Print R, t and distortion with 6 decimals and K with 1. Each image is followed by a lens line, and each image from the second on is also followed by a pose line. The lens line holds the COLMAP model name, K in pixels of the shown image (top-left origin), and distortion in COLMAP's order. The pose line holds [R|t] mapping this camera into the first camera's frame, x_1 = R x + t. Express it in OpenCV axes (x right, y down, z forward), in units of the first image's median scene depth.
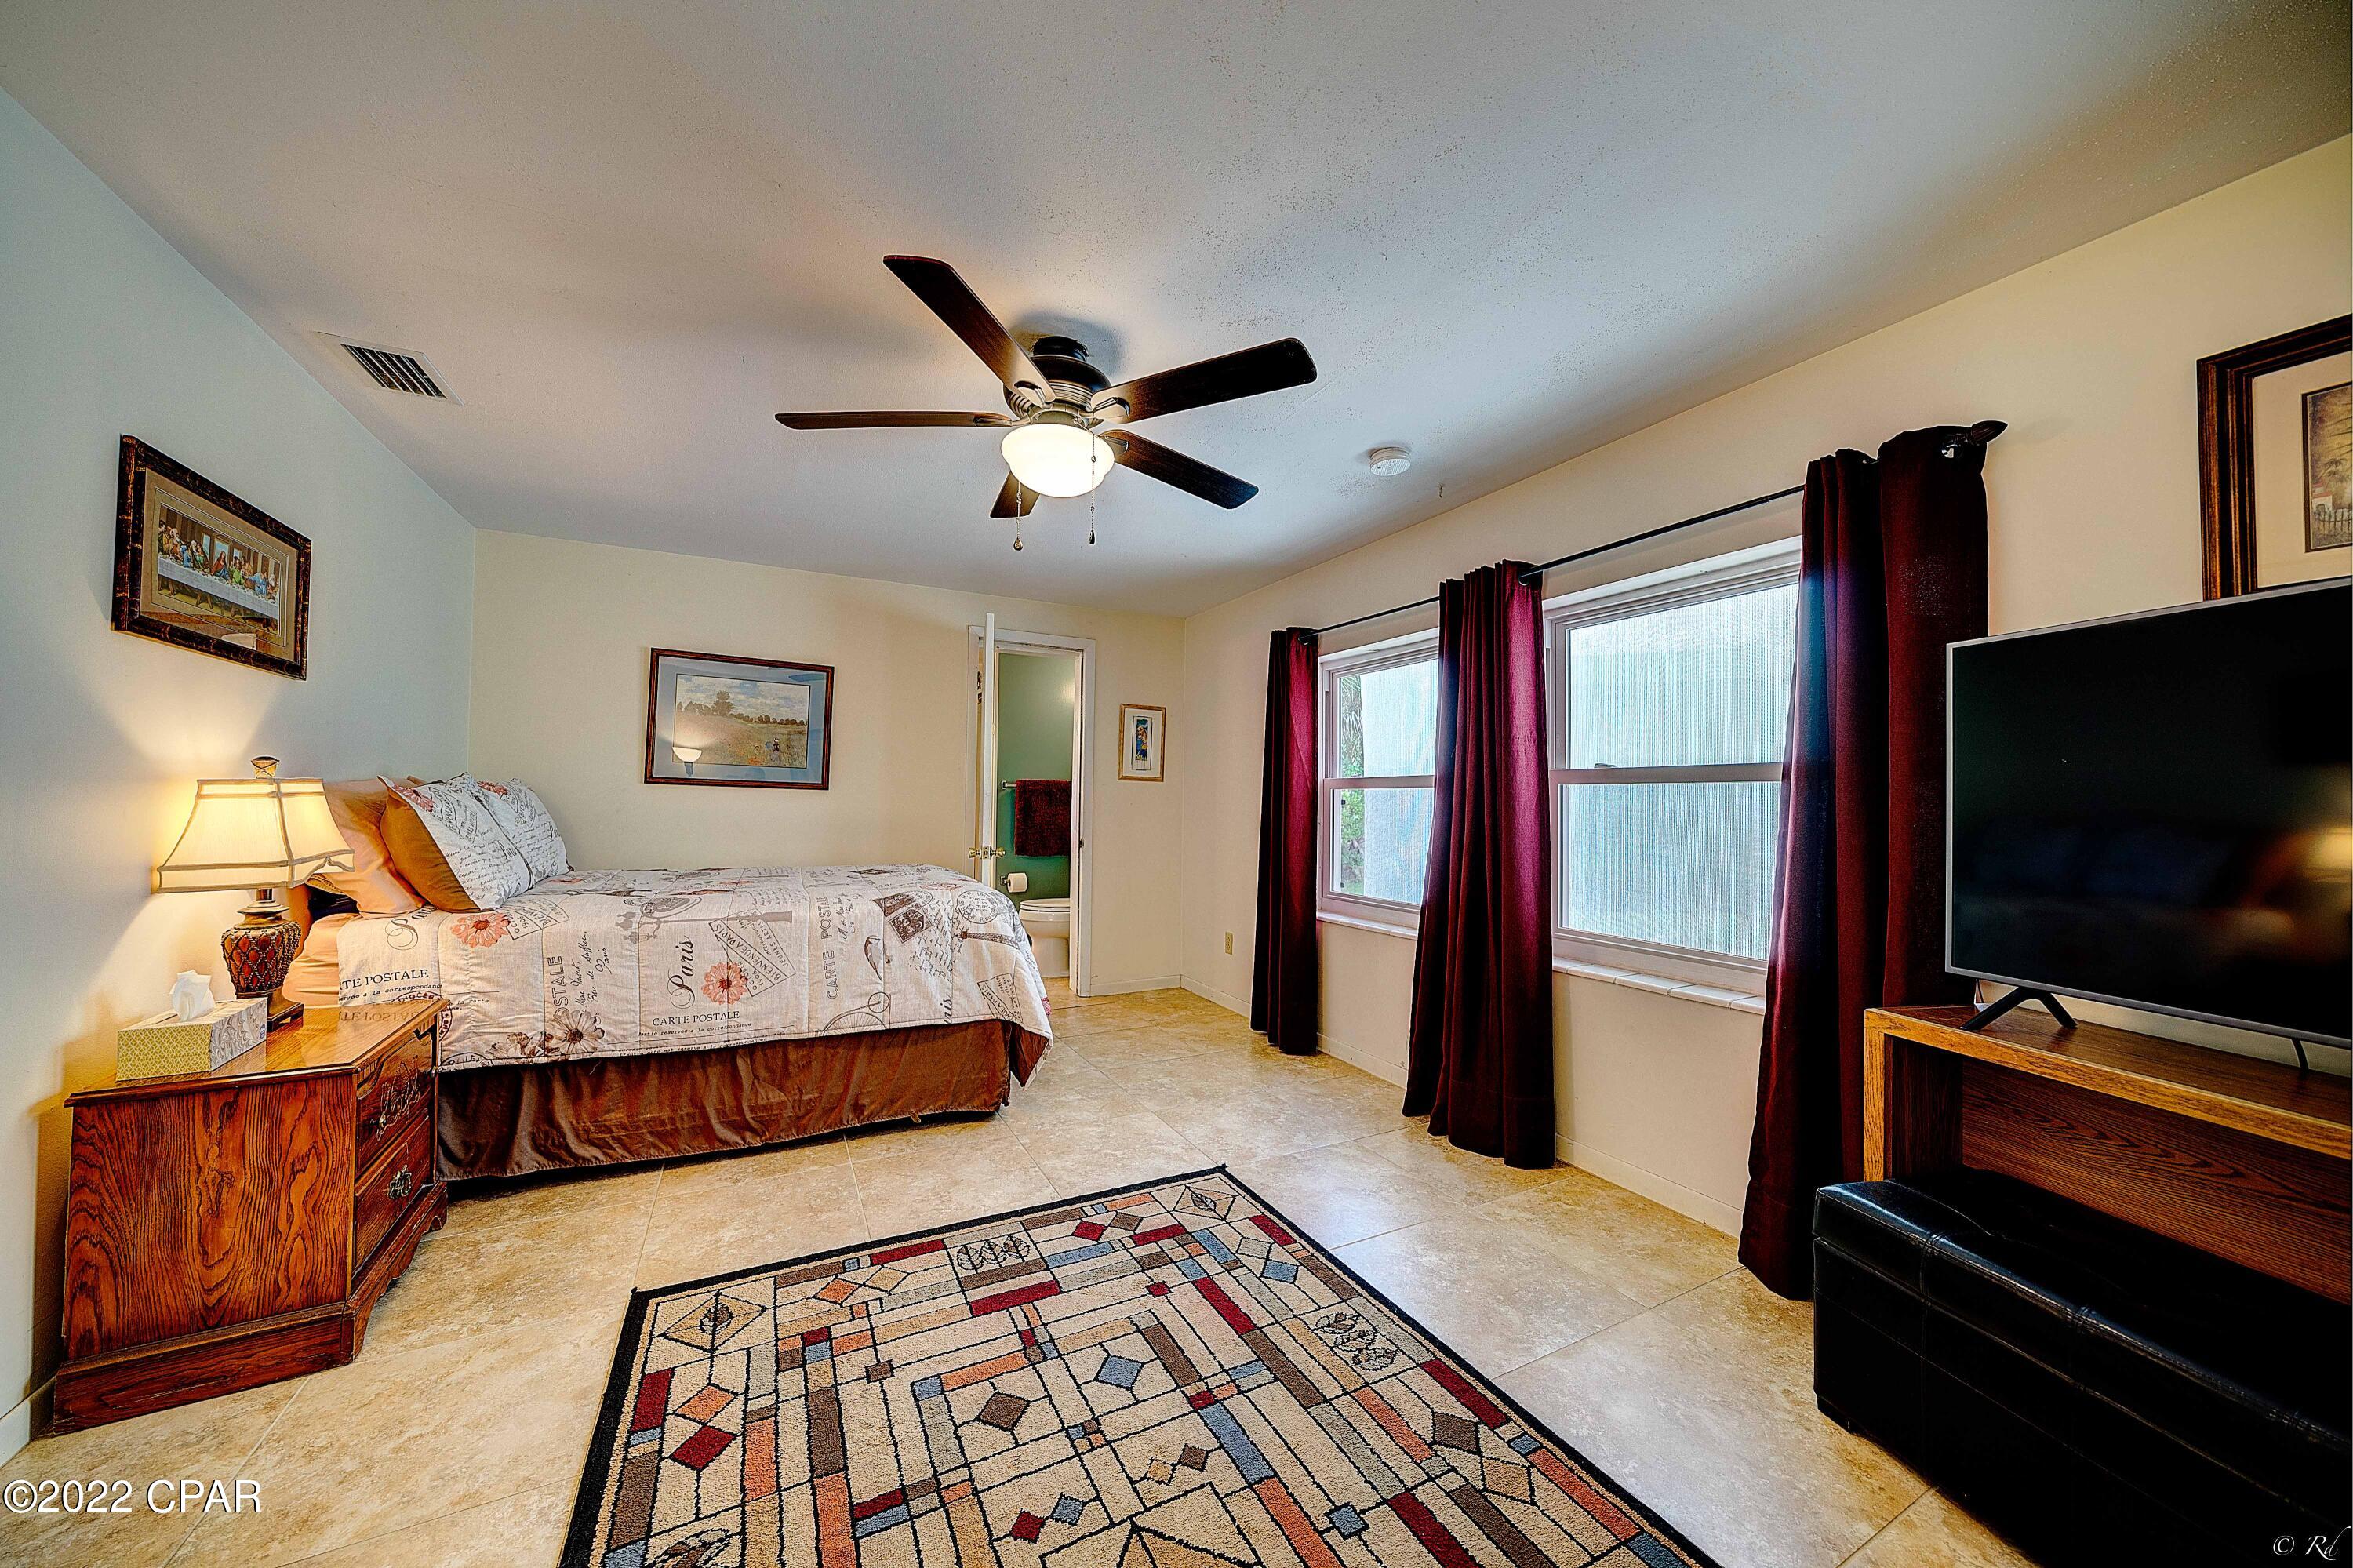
lens RADIAL K [[802.4, 0, 1176.9], [0, 802.4, 784.1], [0, 0, 1]] dist [-0.004858, -0.000258]
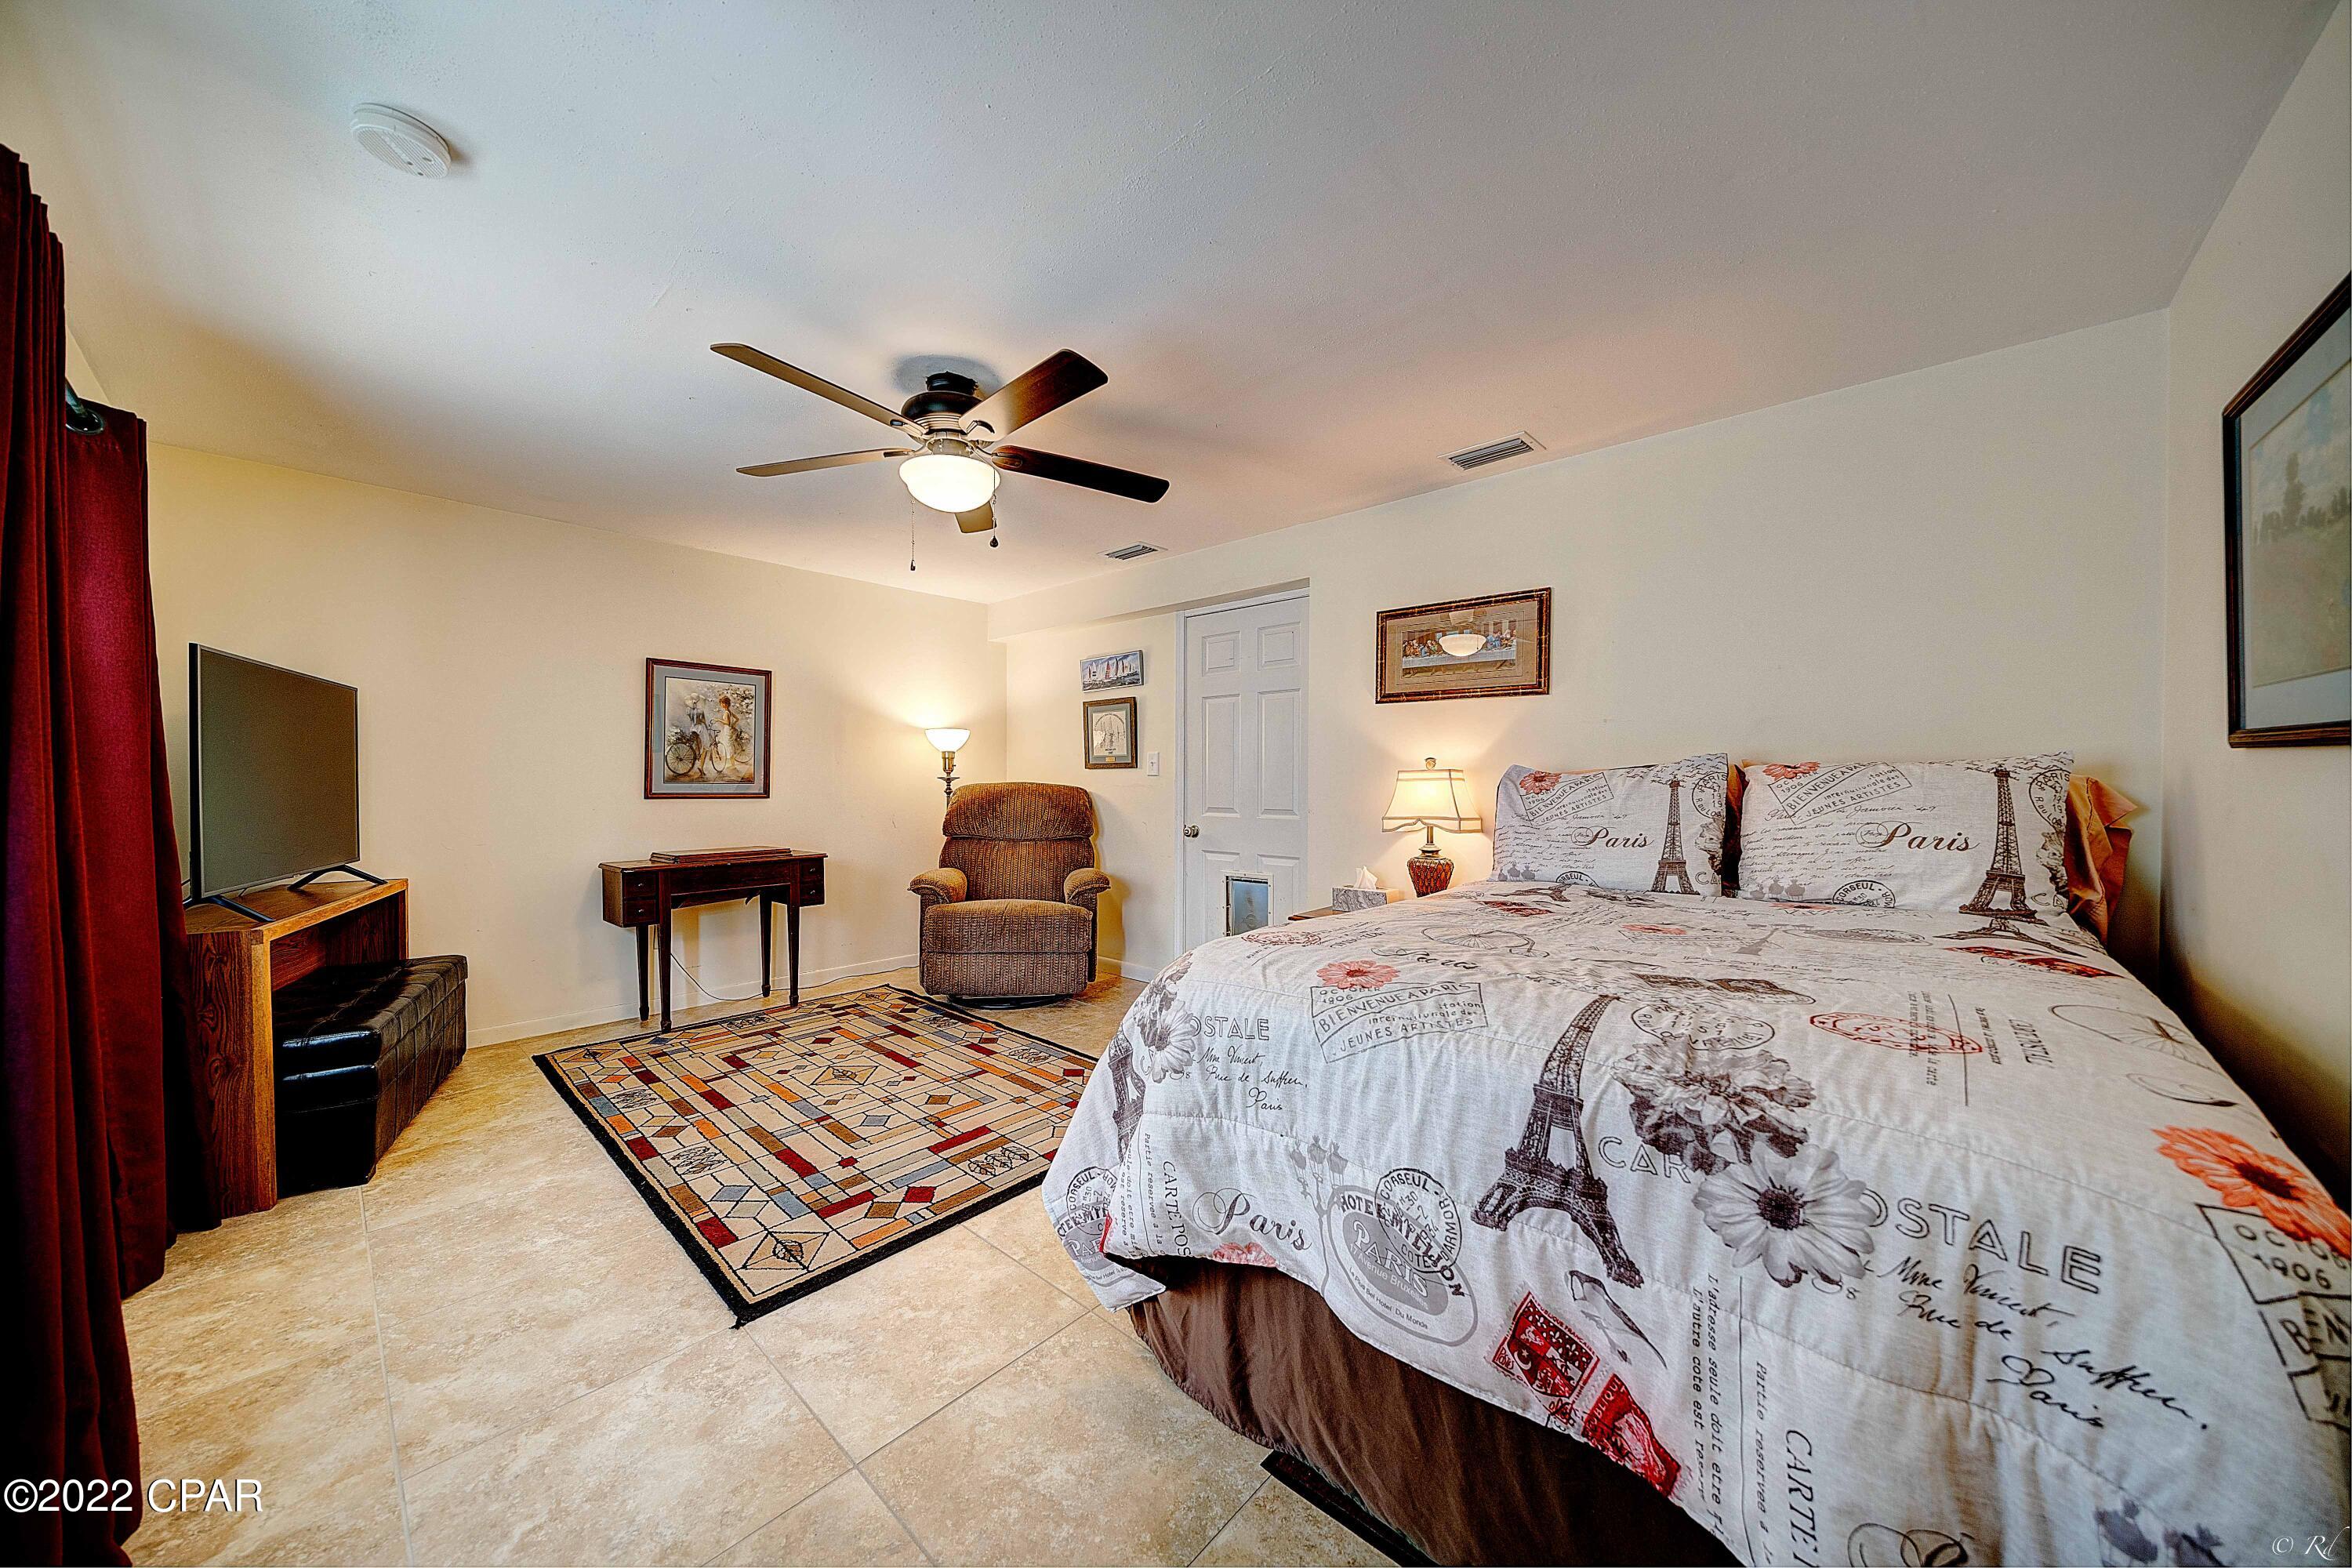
lens RADIAL K [[802.0, 0, 1185.4], [0, 802.0, 790.6], [0, 0, 1]] dist [-0.004858, -0.000258]
pose [[-0.935326, -0.007760, -0.353703, -0.065597], [-0.004634, 0.999942, -0.009685, 0.049596], [0.353758, -0.007419, -0.935308, 2.258904]]
